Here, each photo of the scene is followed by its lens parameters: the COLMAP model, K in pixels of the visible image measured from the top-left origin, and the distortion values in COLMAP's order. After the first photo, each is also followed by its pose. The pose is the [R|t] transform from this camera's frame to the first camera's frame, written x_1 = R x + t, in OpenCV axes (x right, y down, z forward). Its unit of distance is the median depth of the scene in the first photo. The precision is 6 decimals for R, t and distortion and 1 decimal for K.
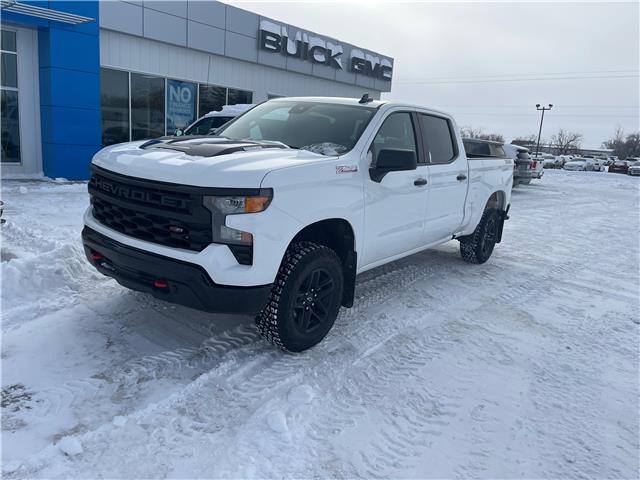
lens RADIAL K [[491.2, 0, 318.7], [0, 491.2, 242.0], [0, 0, 1]] dist [0.023165, -0.025287]
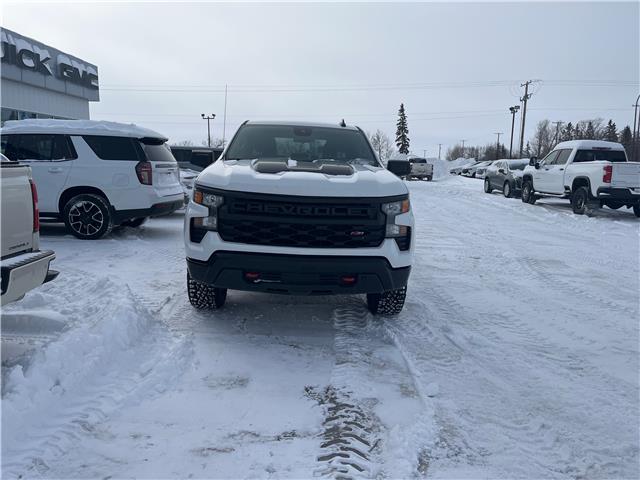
lens RADIAL K [[491.2, 0, 319.2], [0, 491.2, 238.5], [0, 0, 1]] dist [0.023165, -0.025287]
pose [[0.772877, -0.159182, 0.614266, -0.943329], [0.169660, 0.984621, 0.041688, -0.067226], [-0.611455, 0.071997, 0.787997, 0.054083]]
